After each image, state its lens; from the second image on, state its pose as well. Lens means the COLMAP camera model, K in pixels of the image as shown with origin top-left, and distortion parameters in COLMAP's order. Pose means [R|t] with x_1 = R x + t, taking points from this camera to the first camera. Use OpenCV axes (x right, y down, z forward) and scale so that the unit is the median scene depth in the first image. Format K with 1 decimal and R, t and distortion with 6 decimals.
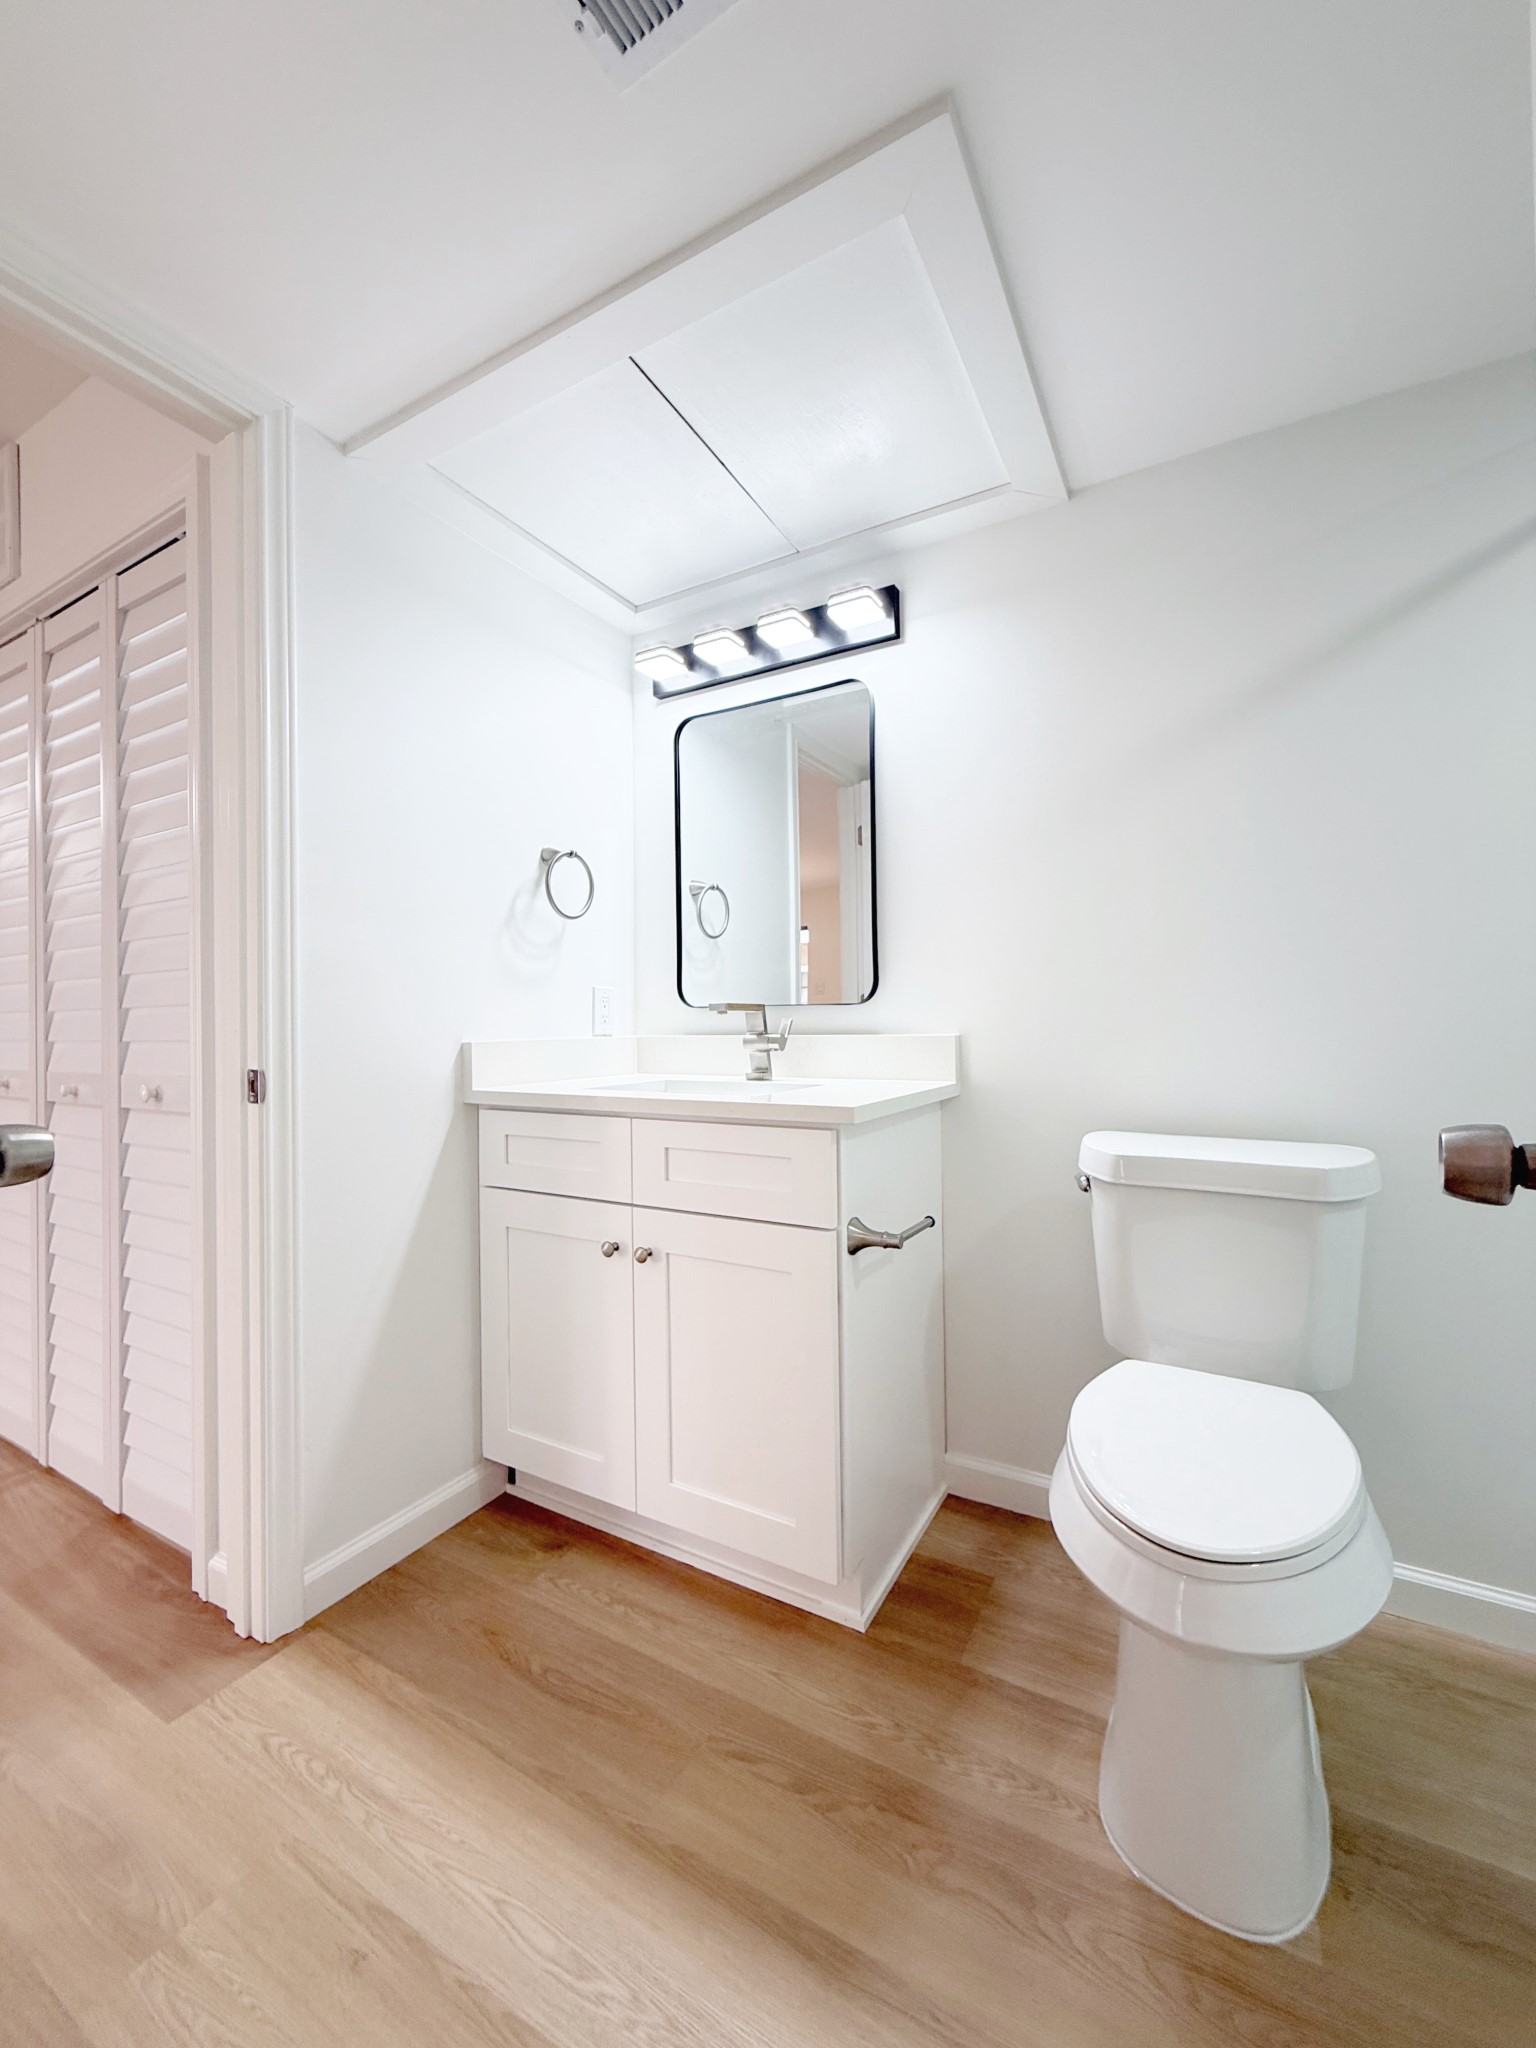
lens RADIAL K [[817.9, 0, 768.6], [0, 817.9, 1019.1], [0, 0, 1]] dist [-0.000653, 0.000805]
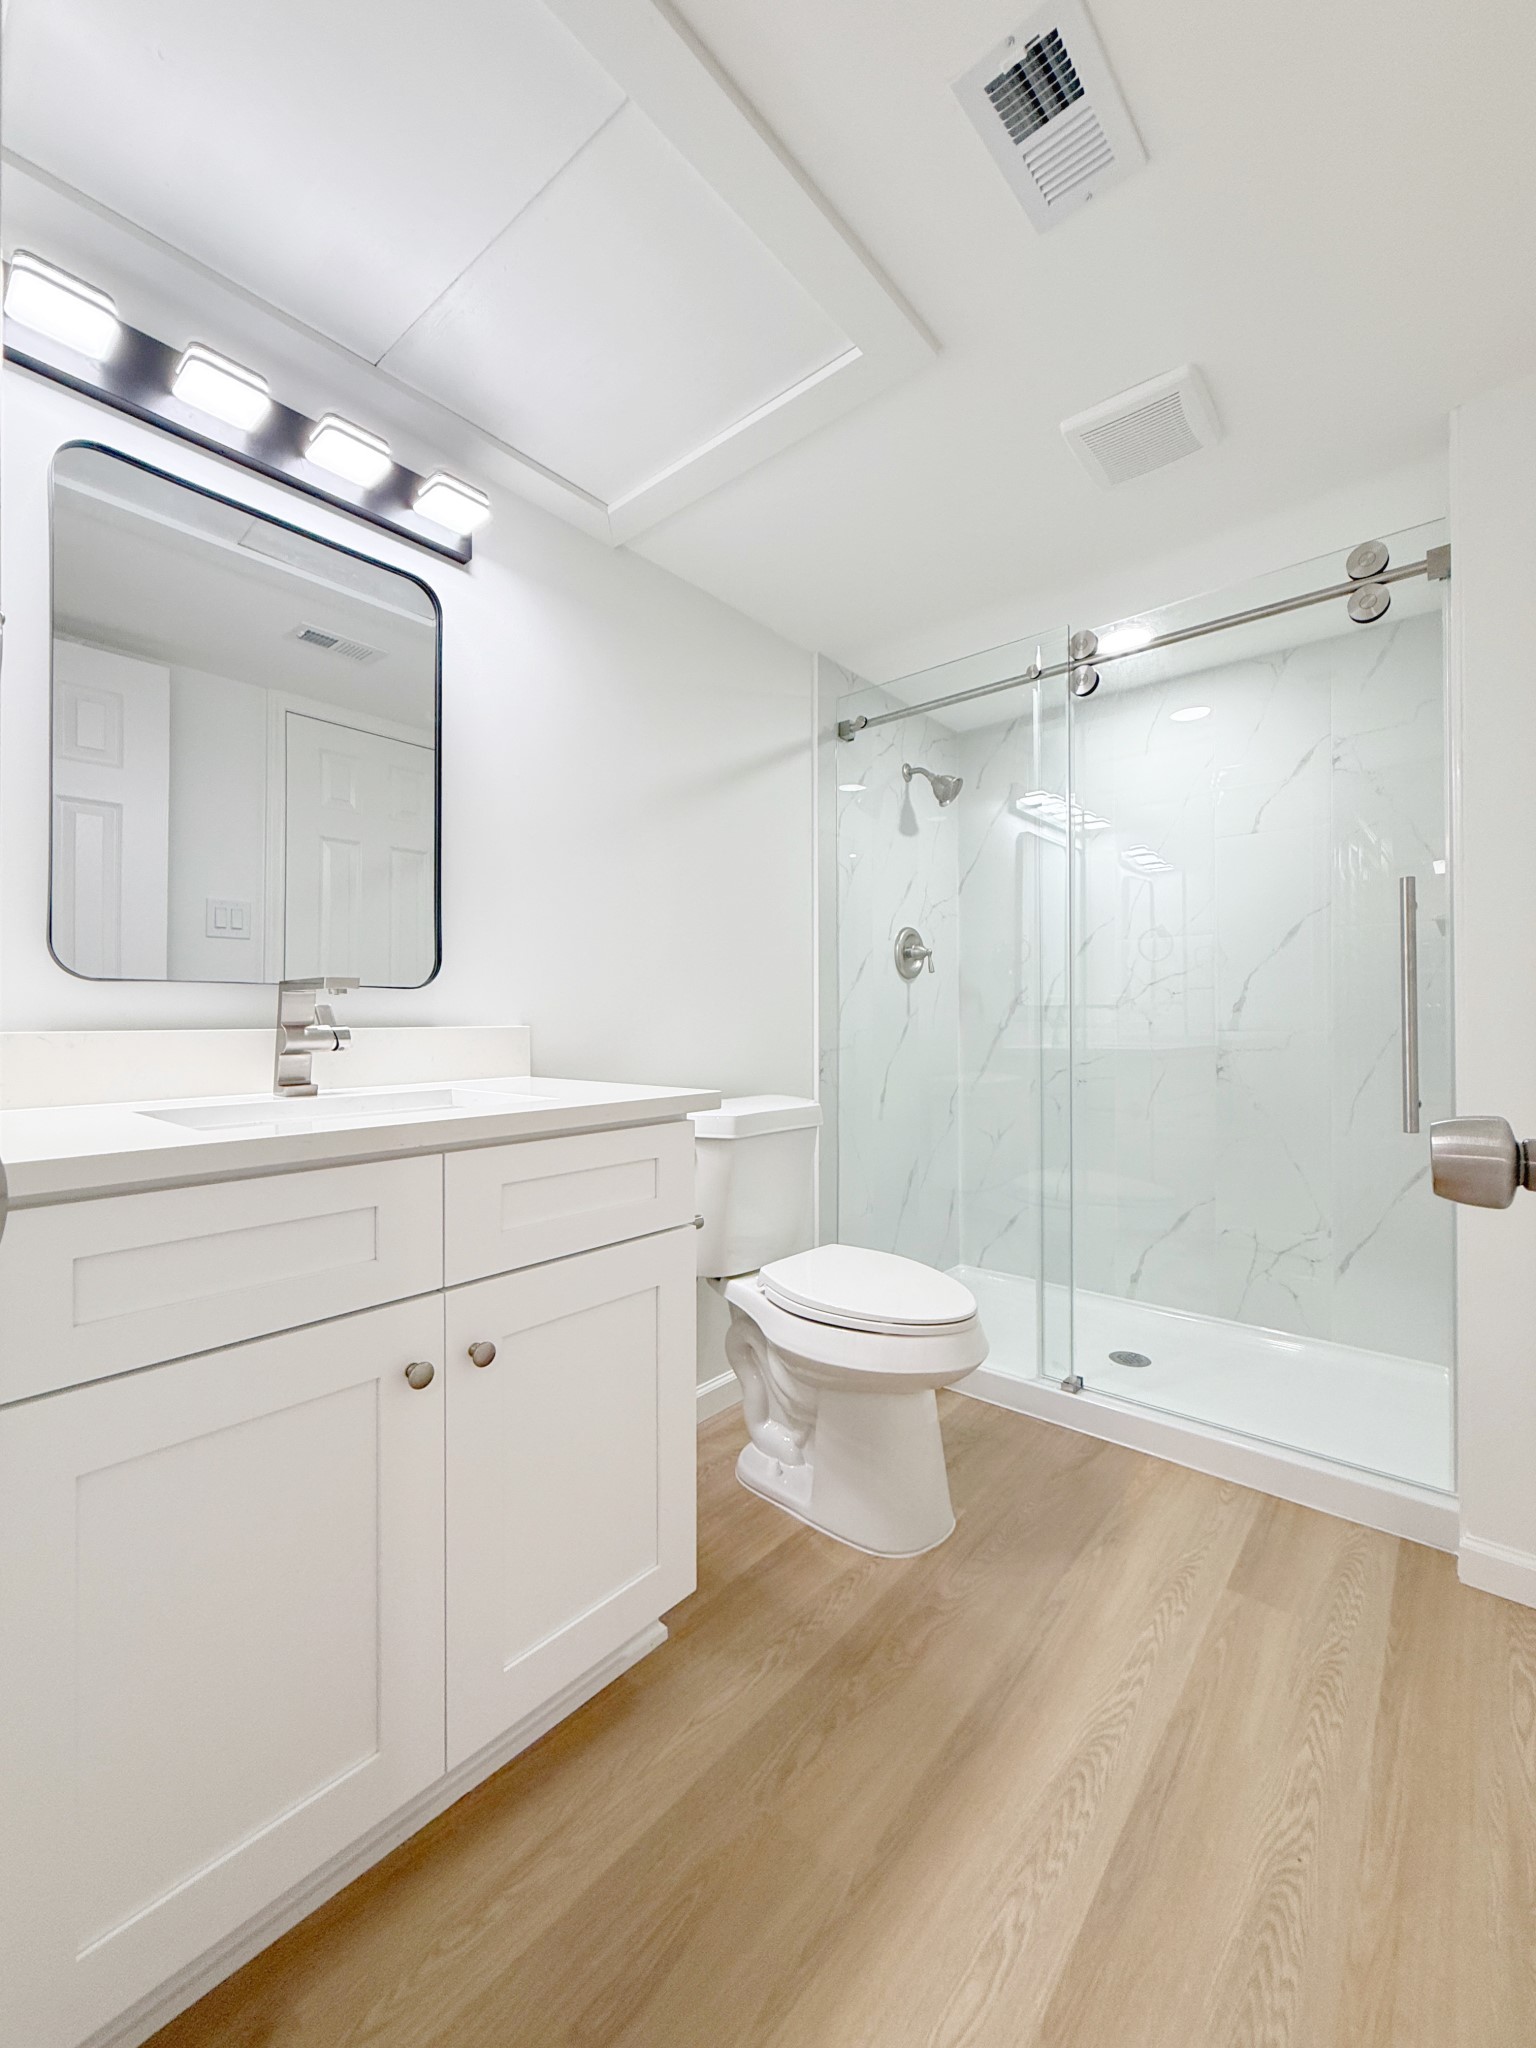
lens RADIAL K [[817.9, 0, 768.6], [0, 817.9, 1019.1], [0, 0, 1]] dist [-0.000653, 0.000805]
pose [[0.189755, 0.010834, 0.981772, -1.027180], [-0.003500, 0.999940, -0.010358, 0.031799], [-0.981825, -0.001470, 0.189782, 0.875093]]
